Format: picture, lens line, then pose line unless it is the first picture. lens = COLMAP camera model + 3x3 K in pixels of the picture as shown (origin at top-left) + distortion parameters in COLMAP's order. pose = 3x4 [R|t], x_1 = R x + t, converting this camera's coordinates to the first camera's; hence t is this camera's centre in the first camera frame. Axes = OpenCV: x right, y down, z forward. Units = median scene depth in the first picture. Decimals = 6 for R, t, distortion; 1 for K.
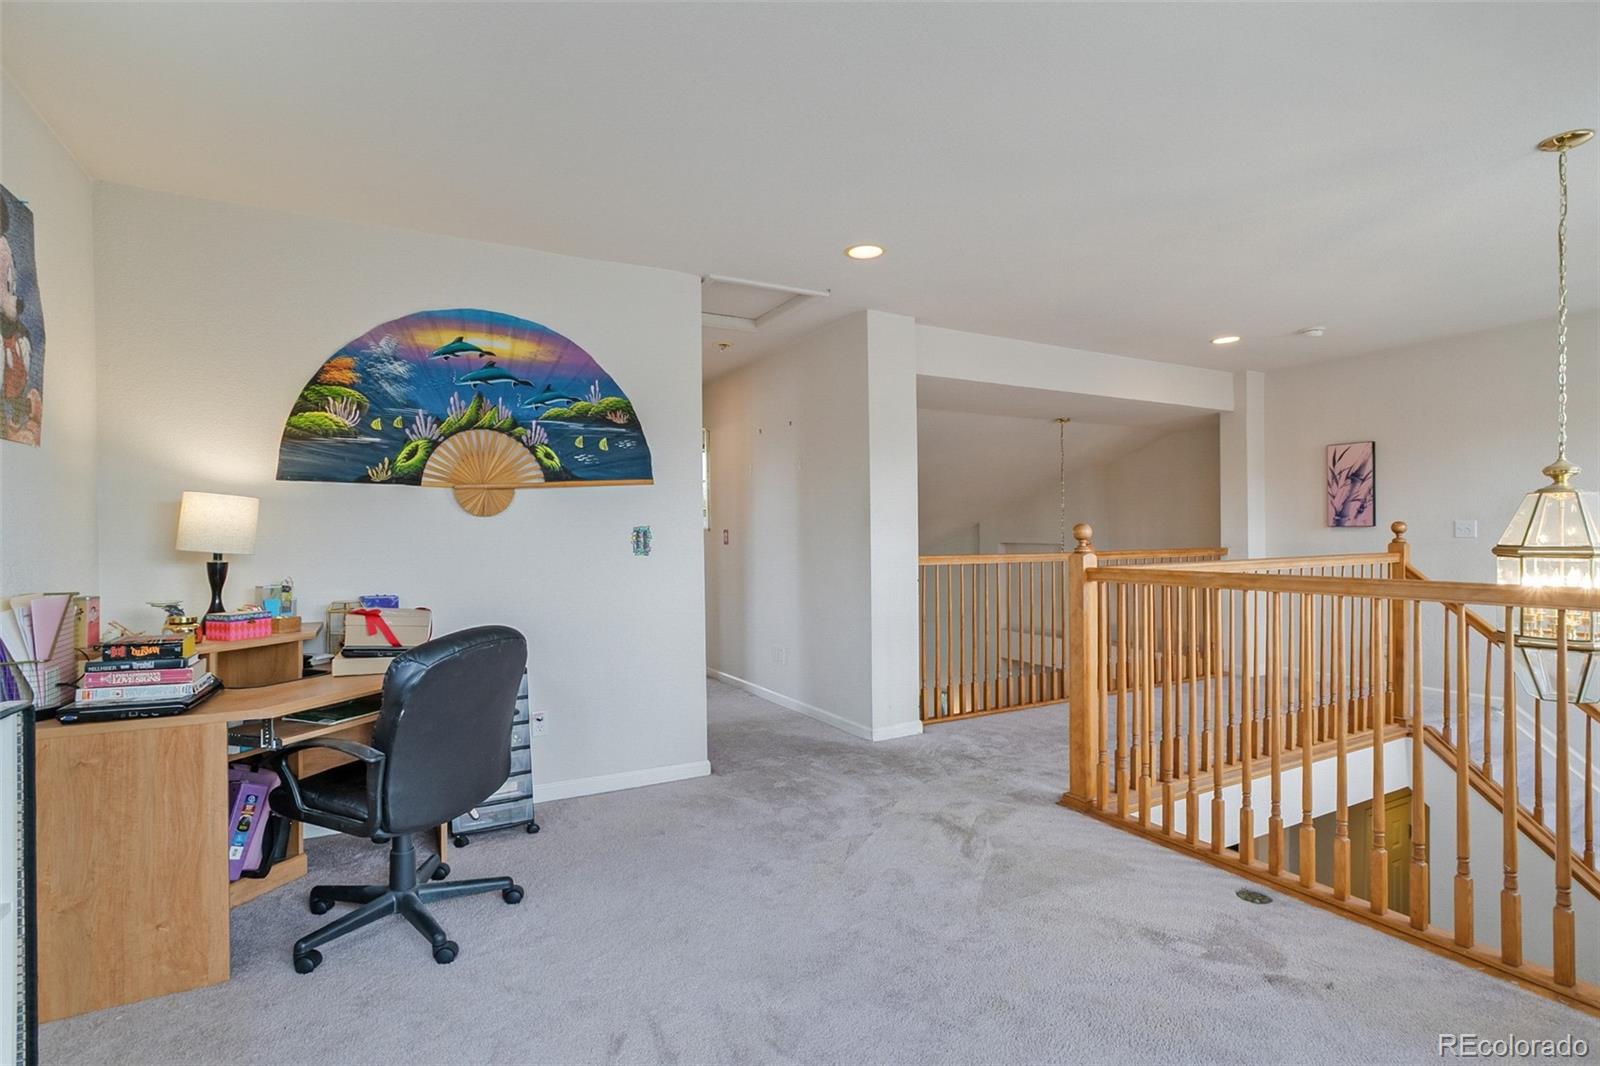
lens RADIAL K [[768.5, 0, 828.3], [0, 768.5, 527.9], [0, 0, 1]] dist [-0.037578, 0.018812]
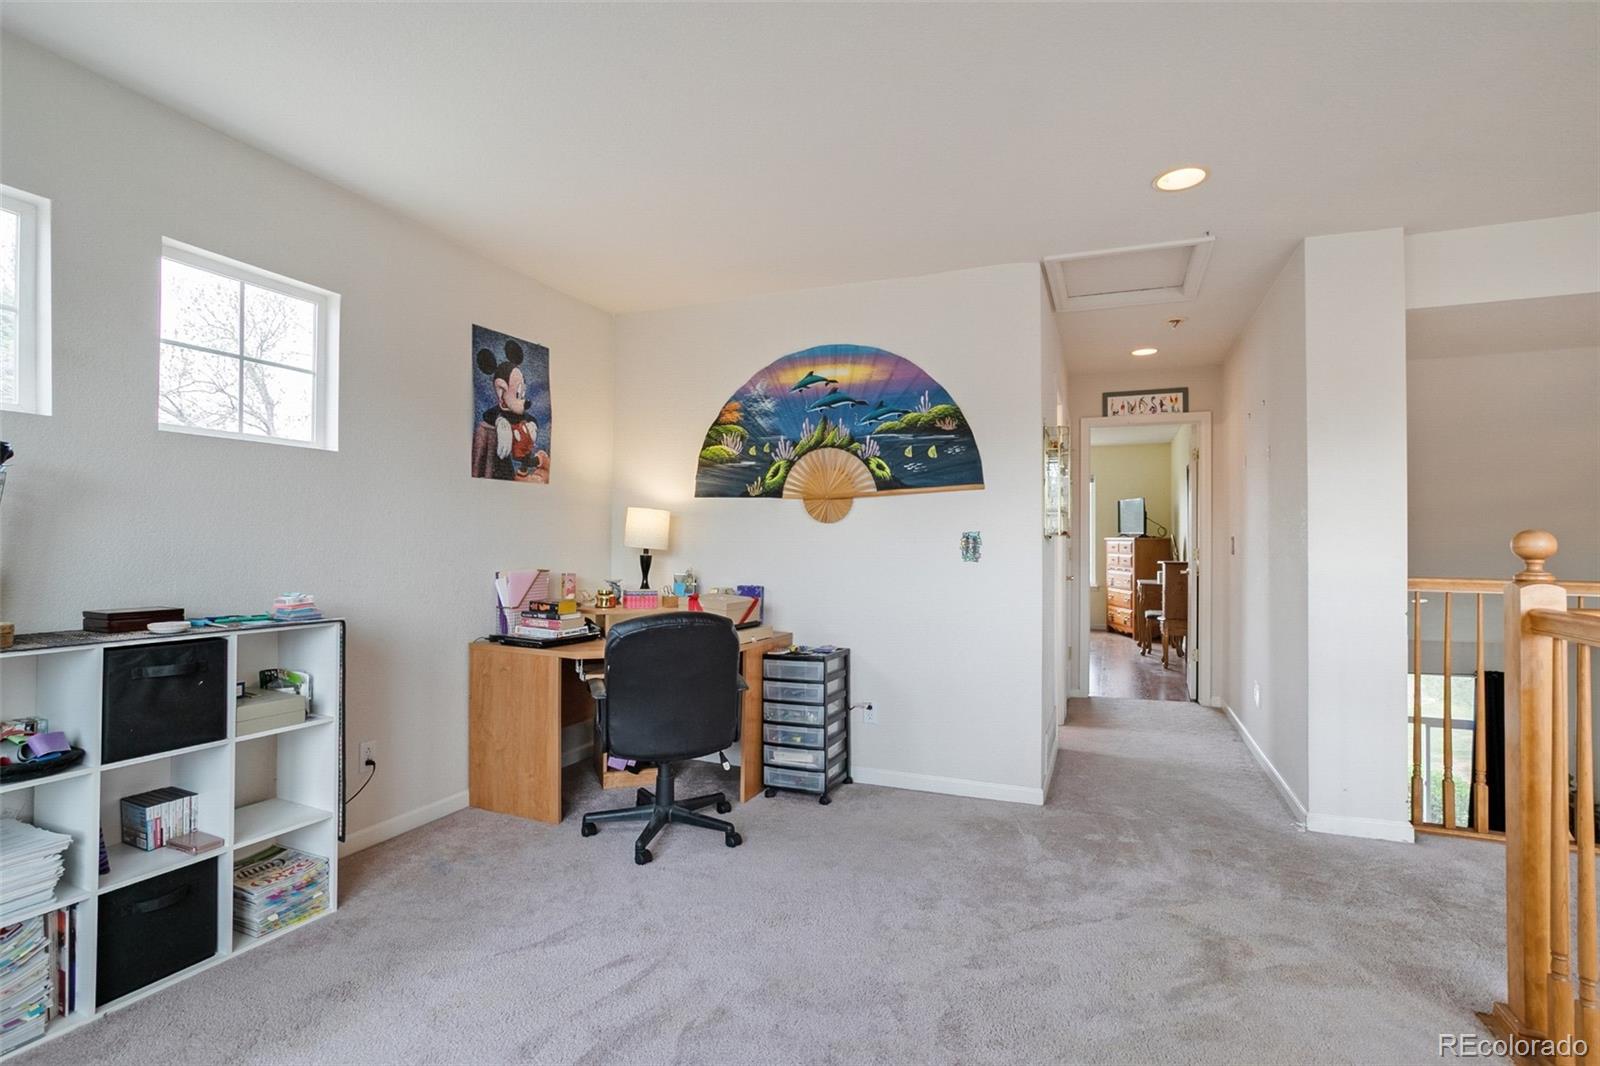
lens RADIAL K [[768.5, 0, 790.2], [0, 768.5, 521.8], [0, 0, 1]] dist [-0.037578, 0.018812]
pose [[0.622718, -0.005345, -0.782428, 0.430151], [-0.004693, 0.999933, -0.010567, -0.003896], [0.782432, 0.010252, 0.622652, 0.231590]]
